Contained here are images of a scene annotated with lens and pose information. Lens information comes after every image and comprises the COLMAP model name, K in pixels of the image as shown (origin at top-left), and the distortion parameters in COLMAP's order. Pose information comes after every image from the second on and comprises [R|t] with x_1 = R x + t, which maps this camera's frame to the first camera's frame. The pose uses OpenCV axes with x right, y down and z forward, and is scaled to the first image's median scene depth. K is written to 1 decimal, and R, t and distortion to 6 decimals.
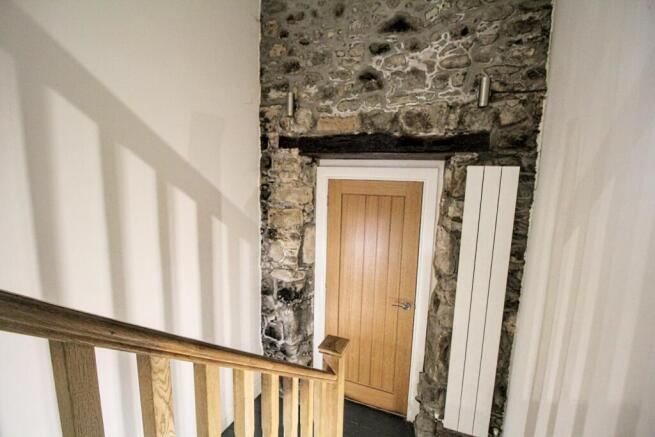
lens RADIAL K [[301.5, 0, 324.8], [0, 301.5, 218.3], [0, 0, 1]] dist [-0.008338, -0.001783]
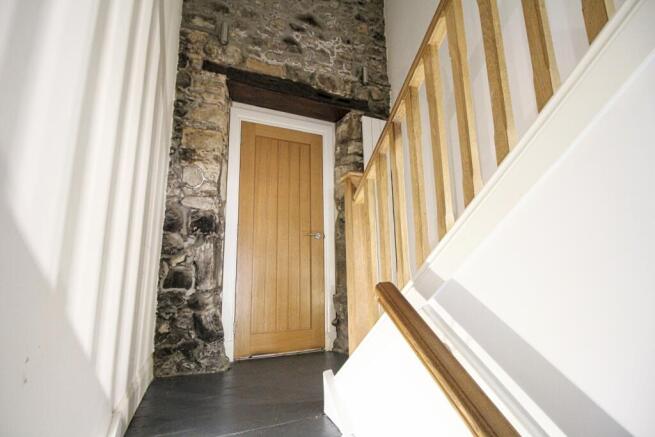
lens RADIAL K [[301.5, 0, 324.7], [0, 301.5, 219.0], [0, 0, 1]] dist [-0.008338, -0.001783]
pose [[0.702984, 0.092874, 0.705115, -0.514499], [0.126397, 0.959339, -0.252374, 0.521161], [-0.699884, 0.266539, 0.662661, 0.215497]]
